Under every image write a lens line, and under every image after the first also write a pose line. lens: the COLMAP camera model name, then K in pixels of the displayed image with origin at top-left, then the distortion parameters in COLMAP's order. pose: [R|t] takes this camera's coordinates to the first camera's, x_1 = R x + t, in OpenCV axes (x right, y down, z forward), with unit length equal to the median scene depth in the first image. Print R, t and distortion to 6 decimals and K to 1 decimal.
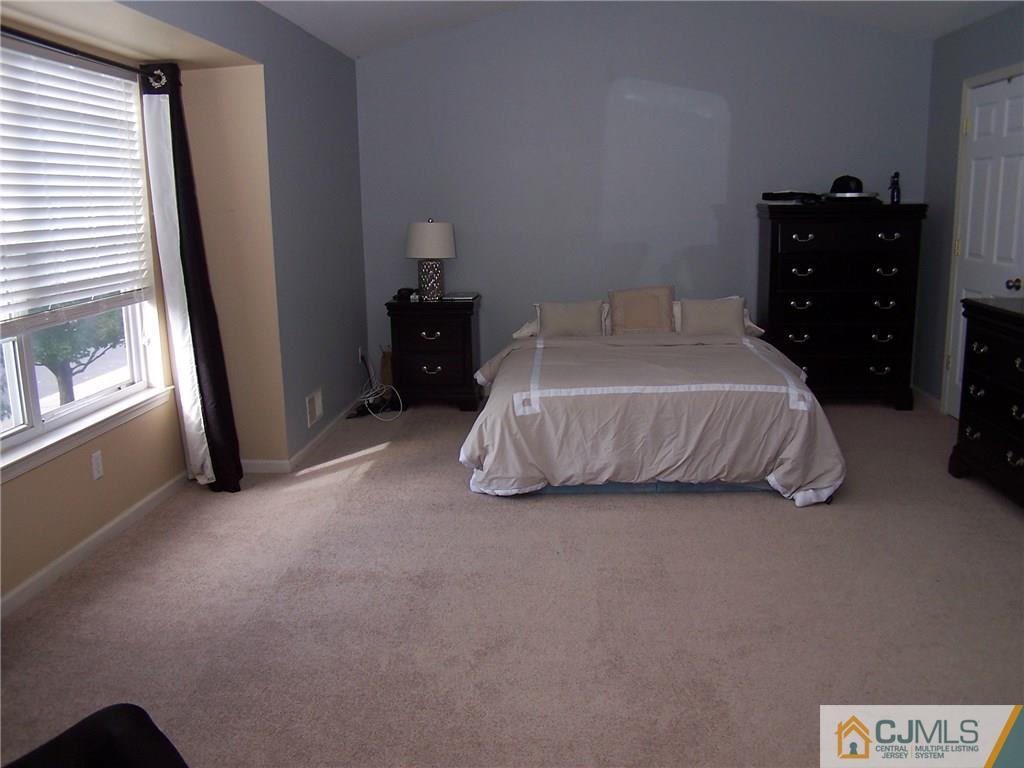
lens RADIAL K [[848.9, 0, 512.9], [0, 848.9, 381.7], [0, 0, 1]] dist [-0.097813, 0.051466]
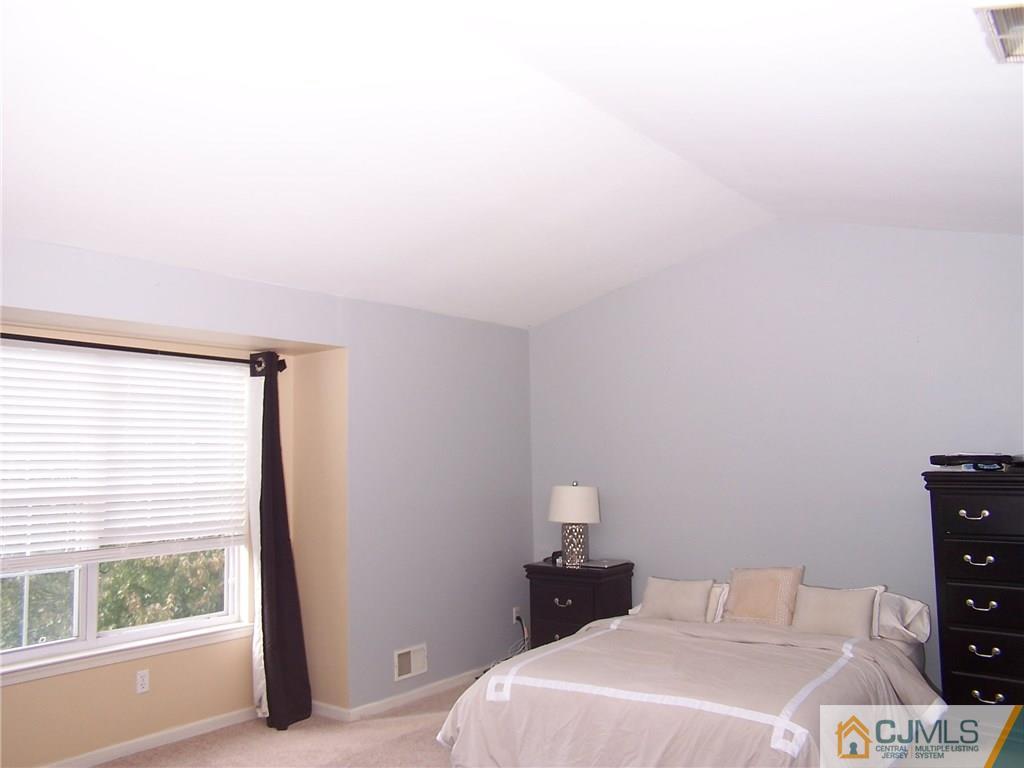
lens RADIAL K [[848.9, 0, 515.1], [0, 848.9, 385.4], [0, 0, 1]] dist [-0.097813, 0.051466]
pose [[0.839562, -0.038472, -0.541900, 0.520817], [-0.116645, 0.961460, -0.248976, -0.063818], [0.530594, 0.272241, 0.802717, 0.189936]]
